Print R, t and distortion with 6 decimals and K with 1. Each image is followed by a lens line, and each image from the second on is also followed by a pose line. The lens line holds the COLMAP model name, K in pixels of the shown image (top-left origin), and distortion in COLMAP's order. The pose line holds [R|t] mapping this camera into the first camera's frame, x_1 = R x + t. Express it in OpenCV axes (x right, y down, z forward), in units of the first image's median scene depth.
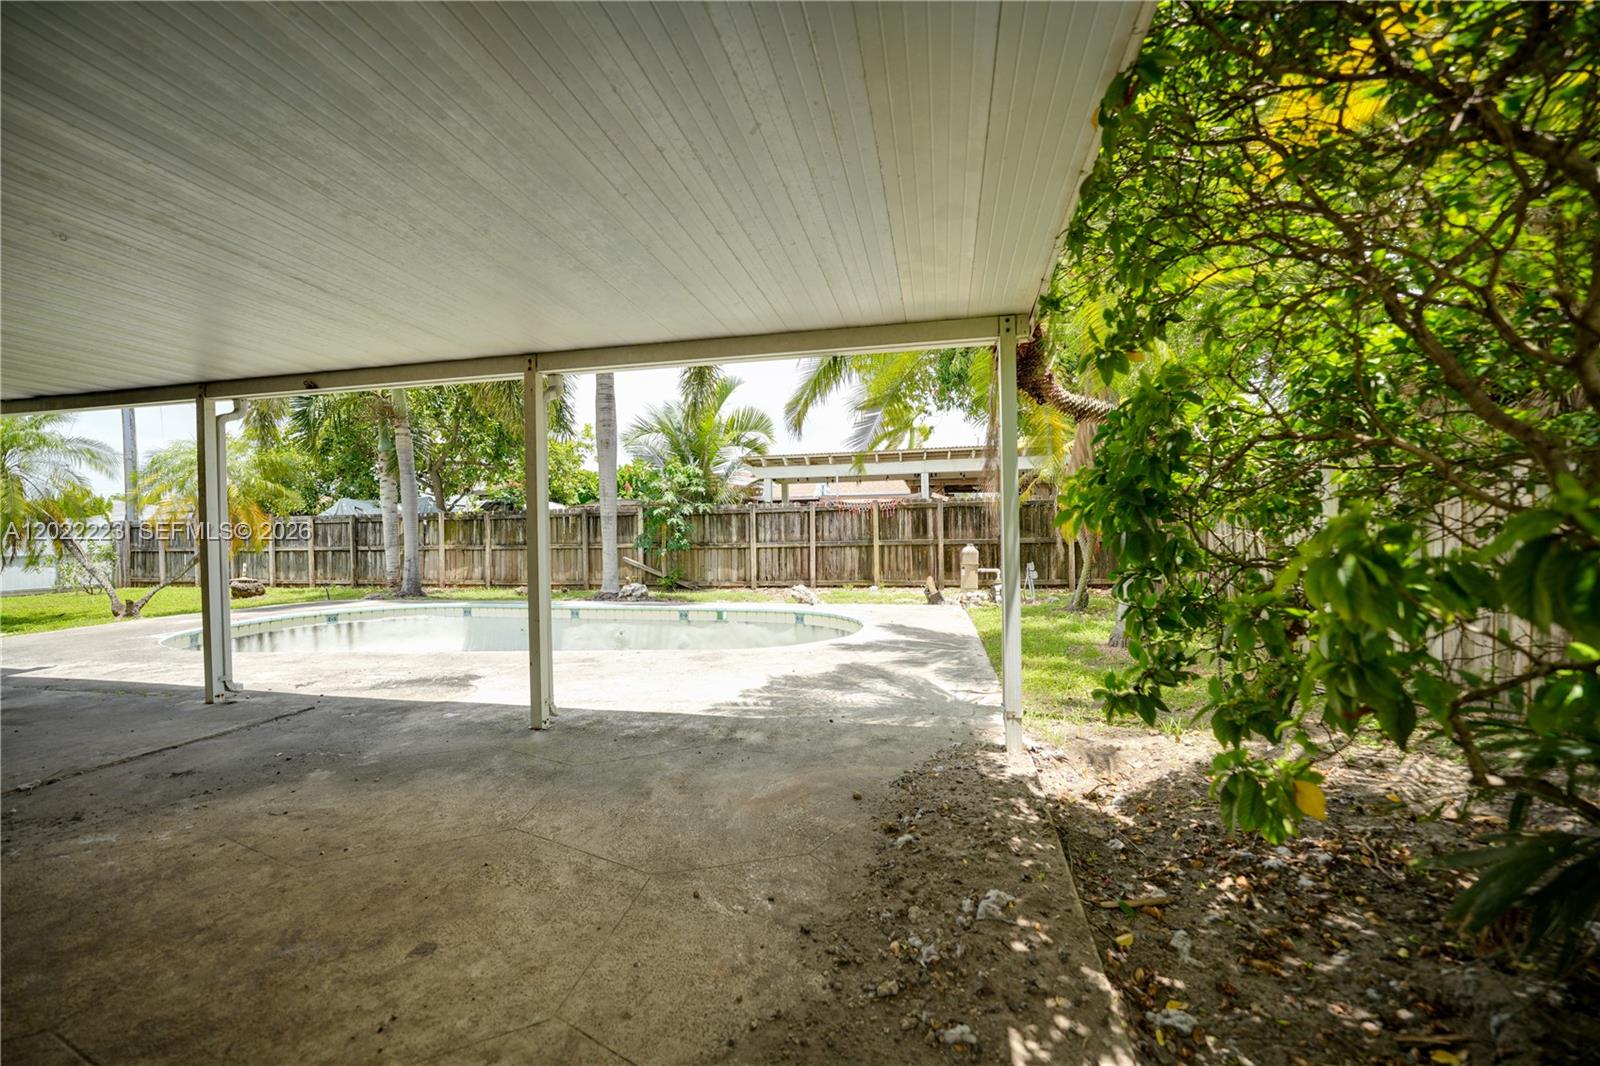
lens RADIAL K [[694.0, 0, 800.0], [0, 694.0, 533.0], [0, 0, 1]] dist [-0.000017, 0.000013]
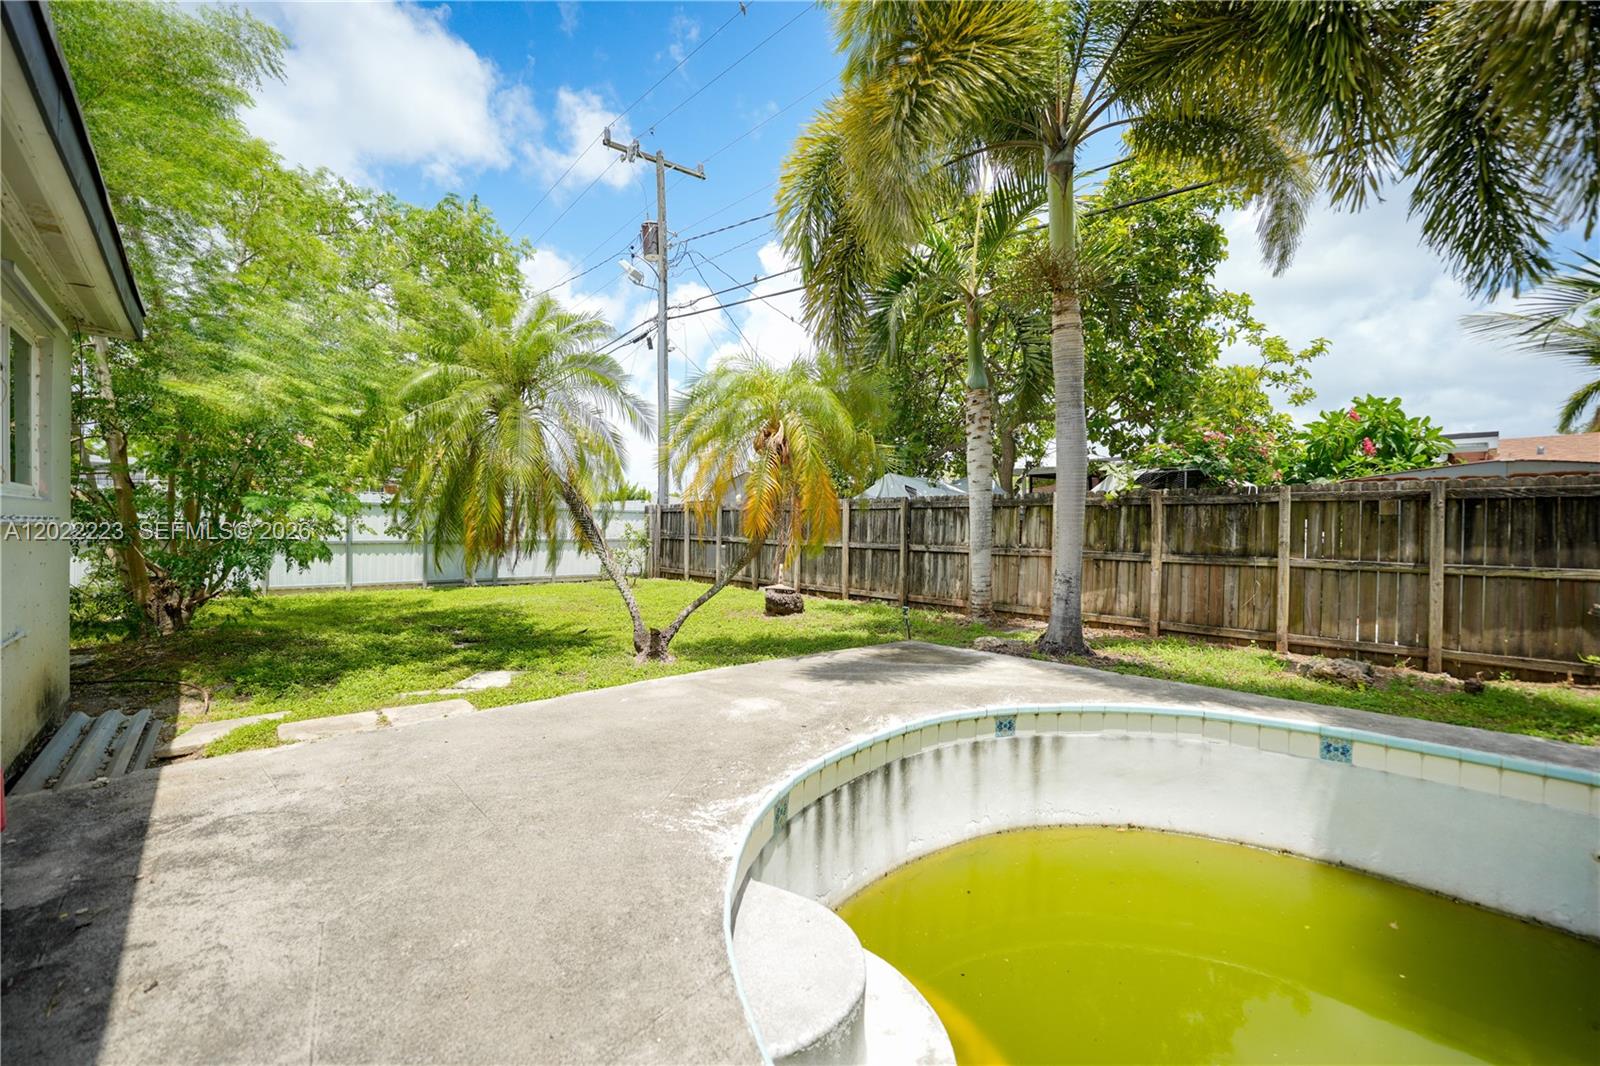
lens RADIAL K [[694.0, 0, 800.0], [0, 694.0, 533.0], [0, 0, 1]] dist [-0.000017, 0.000013]
pose [[0.840860, 0.032937, -0.540250, -0.379140], [-0.032305, 0.999421, 0.010651, 0.004717], [0.540288, 0.008497, 0.841437, 0.394714]]
